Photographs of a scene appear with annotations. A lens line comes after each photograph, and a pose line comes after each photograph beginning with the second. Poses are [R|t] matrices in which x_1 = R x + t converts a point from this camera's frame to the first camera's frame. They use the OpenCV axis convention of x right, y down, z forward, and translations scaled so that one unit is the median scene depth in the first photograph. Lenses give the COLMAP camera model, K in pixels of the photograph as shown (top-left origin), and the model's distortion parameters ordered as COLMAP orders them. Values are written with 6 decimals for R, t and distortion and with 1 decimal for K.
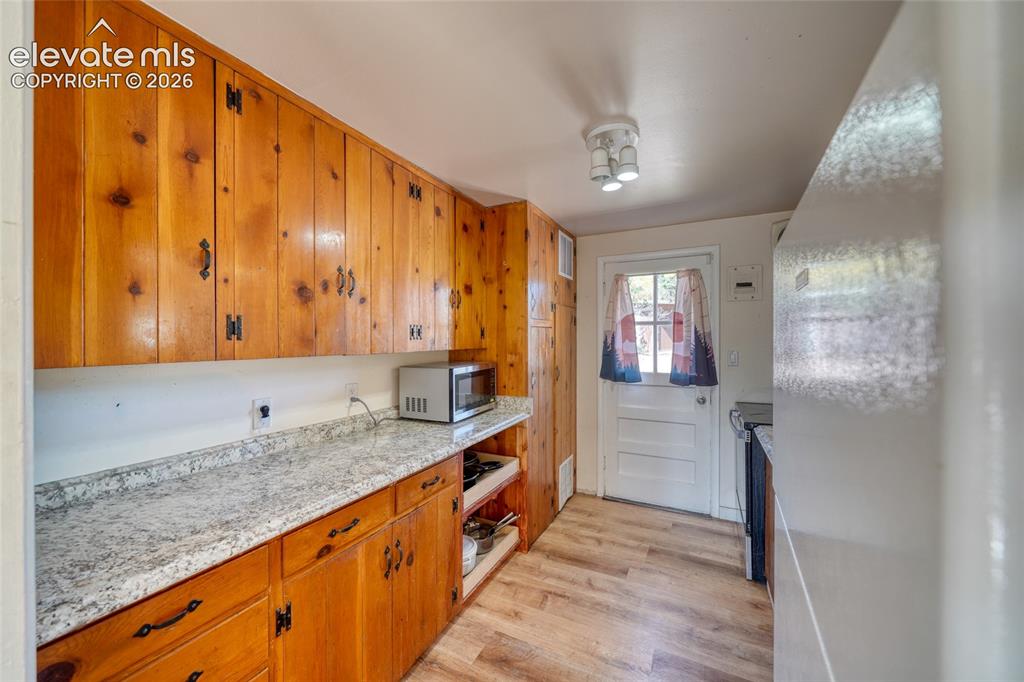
lens RADIAL K [[387.6, 0, 512.0], [0, 387.6, 341.0], [0, 0, 1]] dist [0.000991, 0.000106]
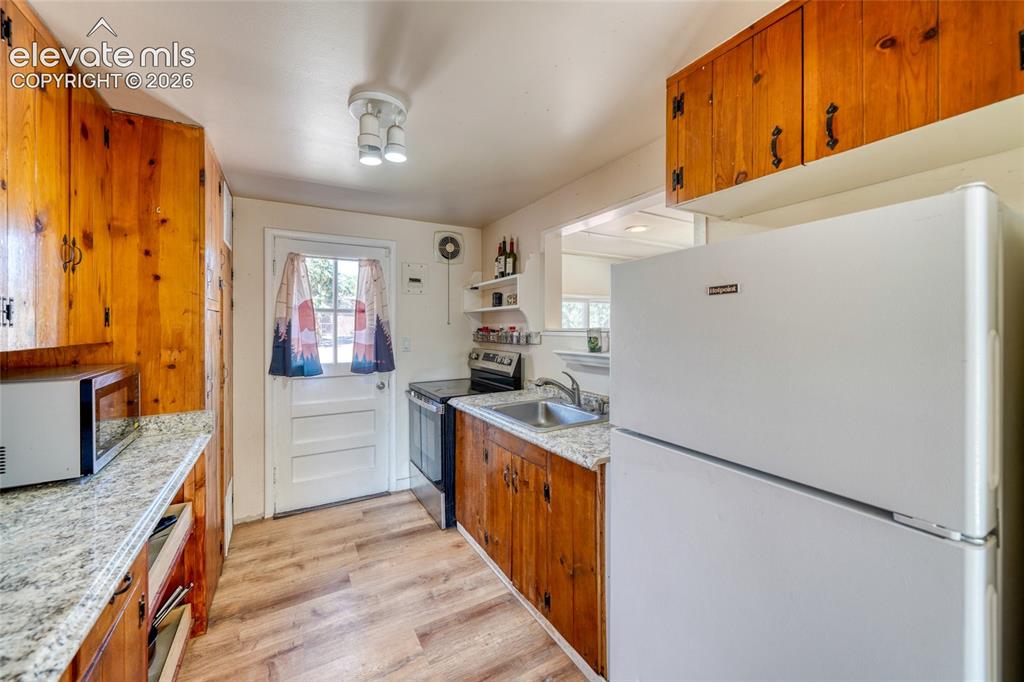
lens RADIAL K [[387.6, 0, 506.0], [0, 387.6, 332.2], [0, 0, 1]] dist [0.000405, -0.000003]
pose [[0.556068, -0.009311, 0.831085, -0.231778], [0.005053, 0.999957, 0.007822, 0.001435], [-0.831121, -0.000150, 0.556091, 0.156038]]
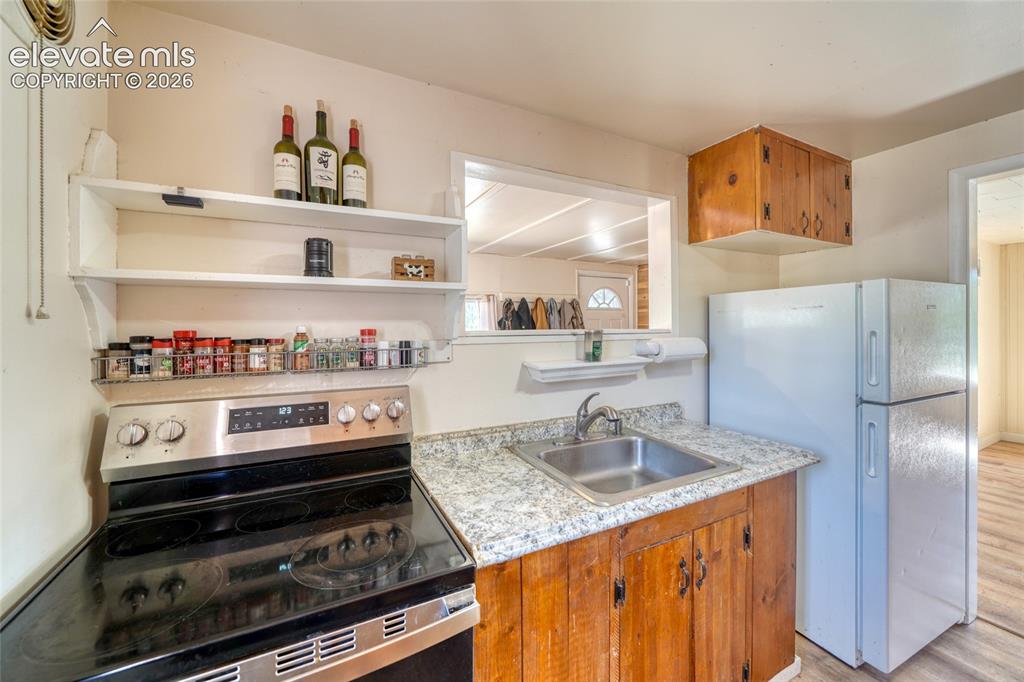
lens RADIAL K [[387.6, 0, 506.0], [0, 387.6, 332.2], [0, 0, 1]] dist [0.000405, -0.000003]
pose [[-0.802557, 0.012252, 0.596449, -0.161908], [0.018712, 0.999814, 0.004641, 0.001076], [-0.596281, 0.014886, -0.802638, 0.275829]]
